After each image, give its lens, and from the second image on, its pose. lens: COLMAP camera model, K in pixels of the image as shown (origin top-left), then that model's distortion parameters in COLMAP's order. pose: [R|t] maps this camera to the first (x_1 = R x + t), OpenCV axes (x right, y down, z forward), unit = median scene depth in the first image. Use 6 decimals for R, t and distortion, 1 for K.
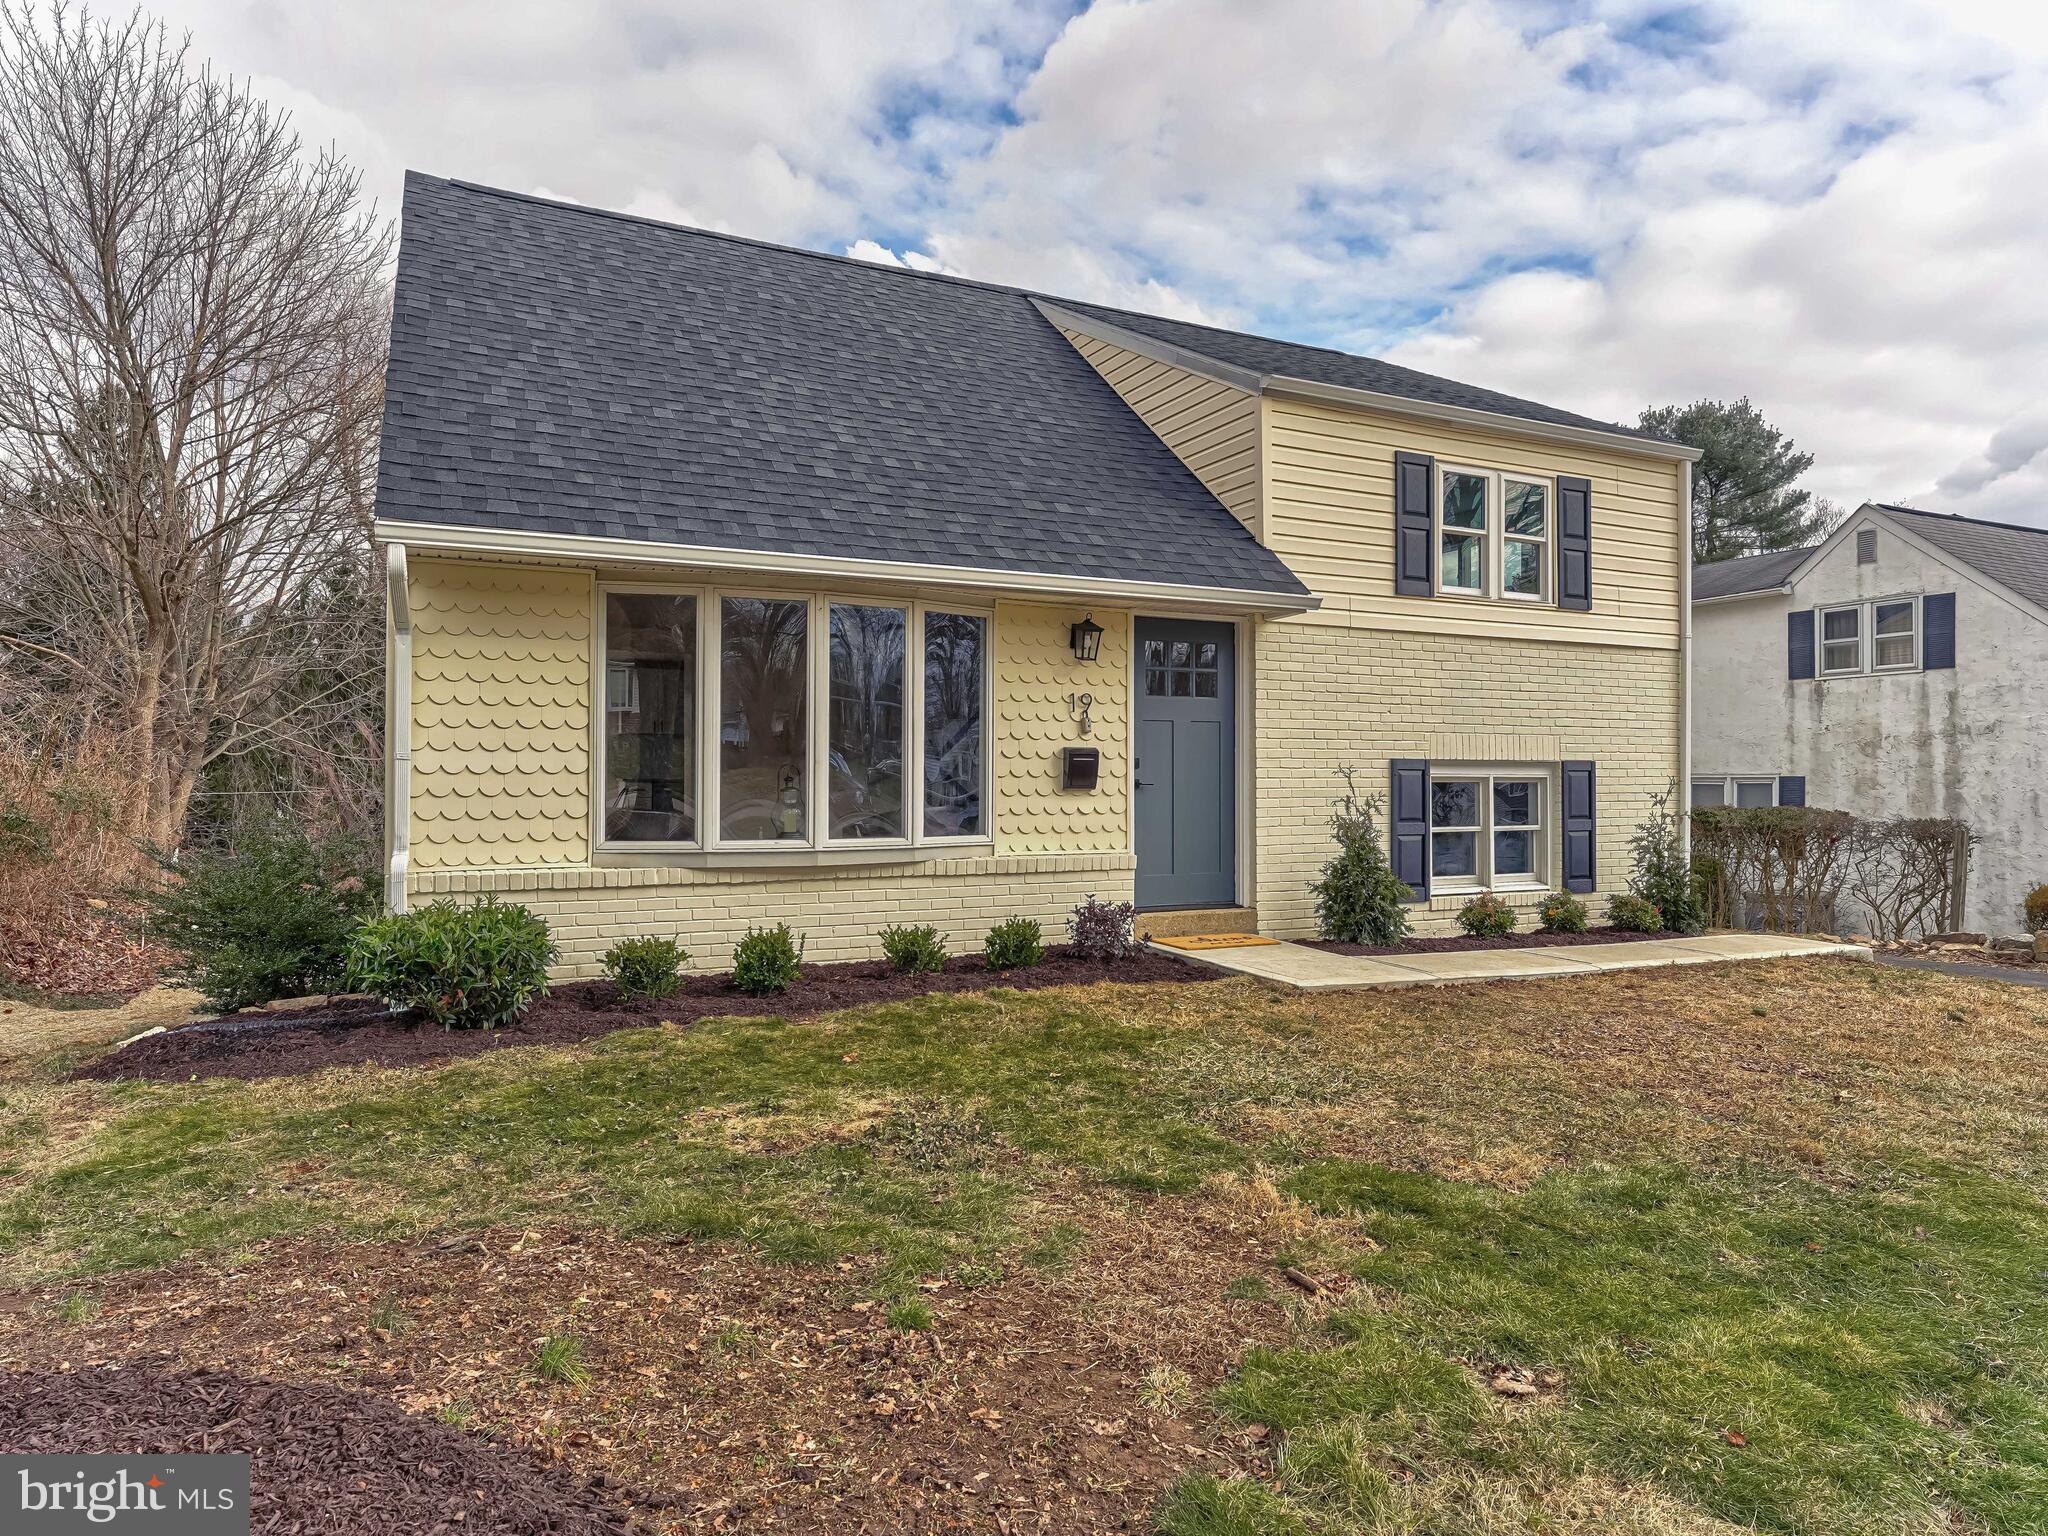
lens RADIAL K [[1221.5, 0, 1024.0], [0, 1221.5, 768.0], [0, 0, 1]] dist [-0.006748, -0.000452]
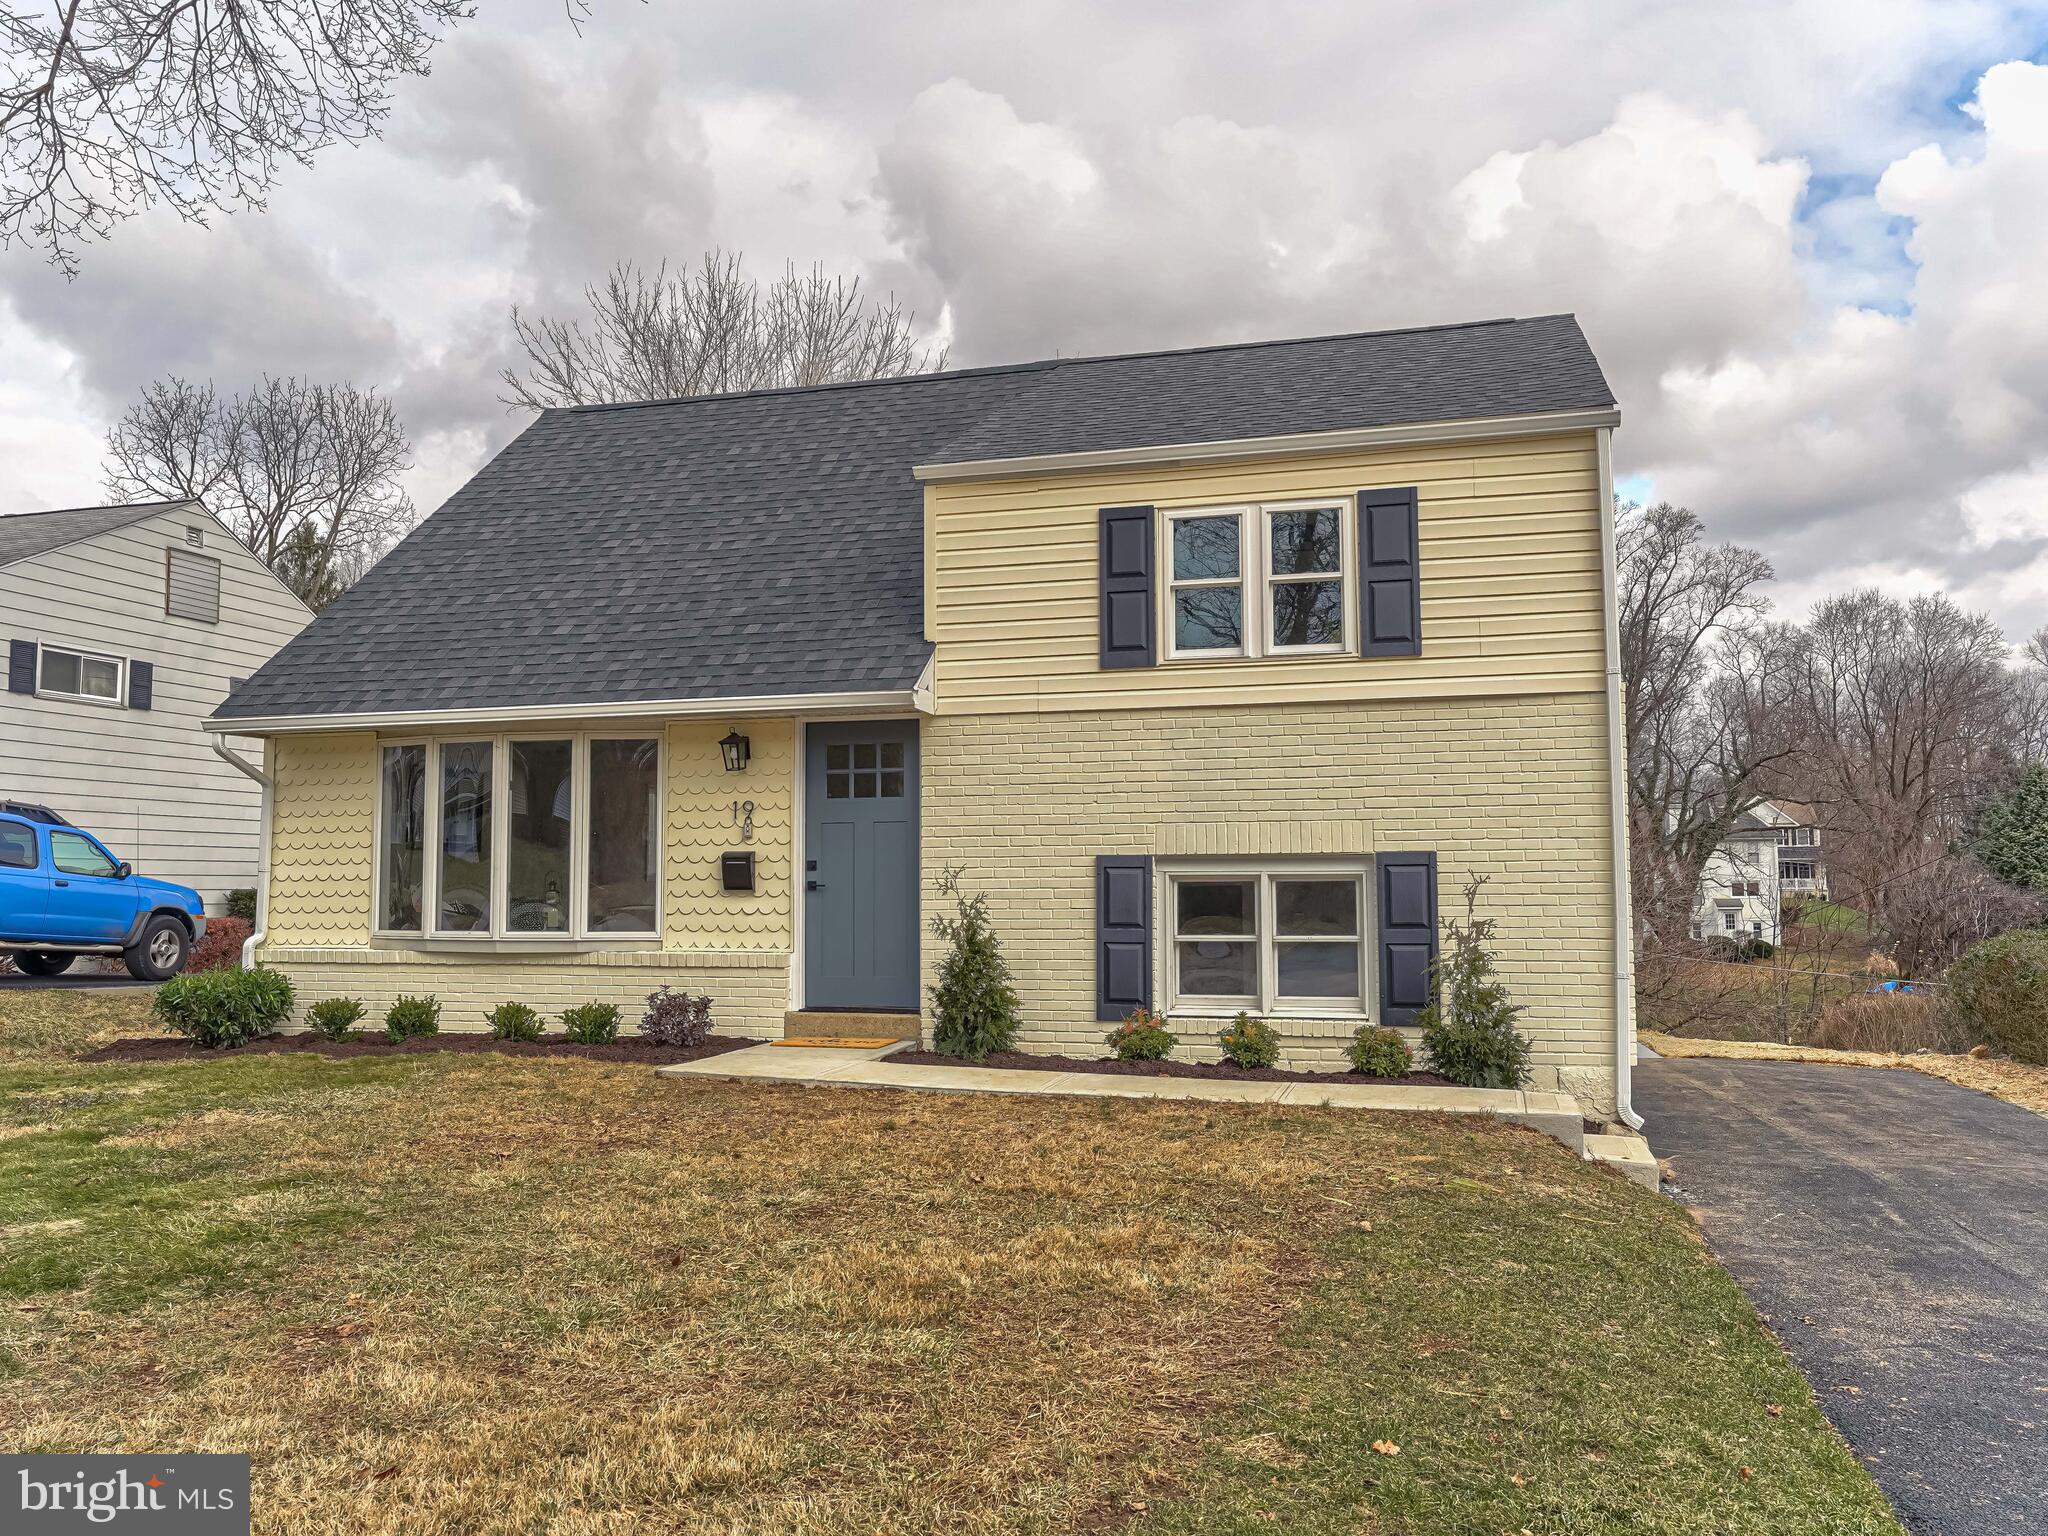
lens RADIAL K [[1591.9, 0, 1024.0], [0, 1591.9, 768.0], [0, 0, 1]] dist [-0.006293, -0.002662]
pose [[0.752909, -0.055647, -0.655768, 1.093891], [0.011324, 0.997367, -0.071633, 0.012203], [0.658027, 0.046507, 0.751557, 0.106721]]
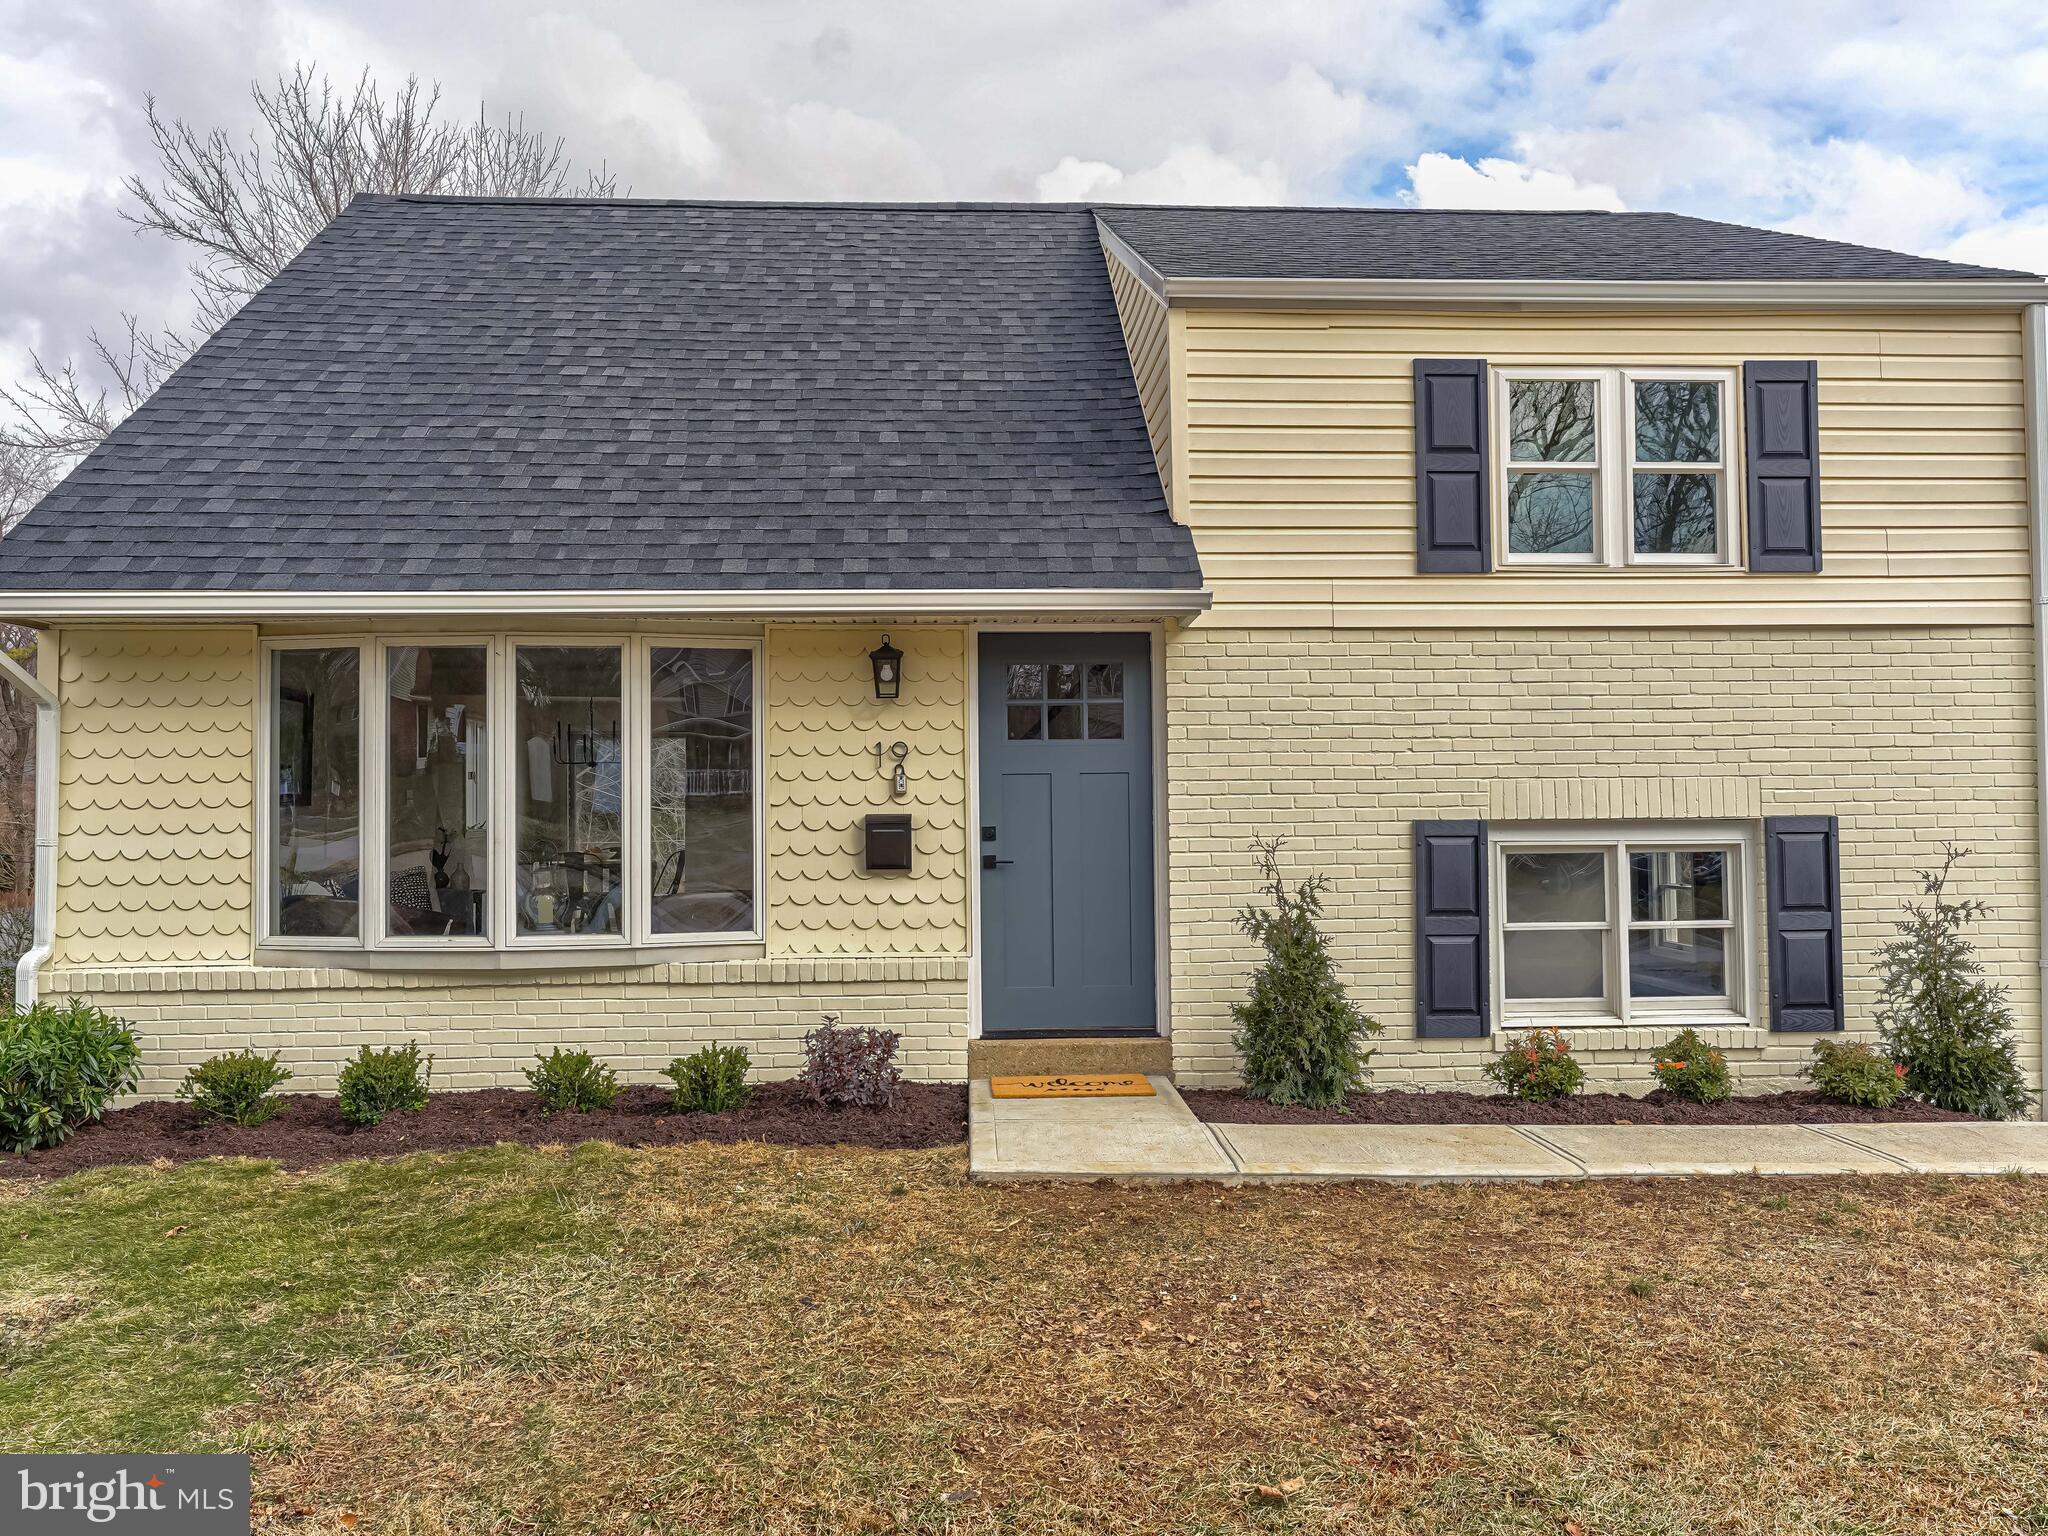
lens RADIAL K [[1493.6, 0, 1024.0], [0, 1493.6, 768.0], [0, 0, 1]] dist [-0.003935, 0.008690]
pose [[0.922921, -0.023167, -0.384292, 0.449362], [0.014189, 0.999556, -0.026182, -0.019063], [0.384728, 0.018711, 0.922840, 0.179680]]
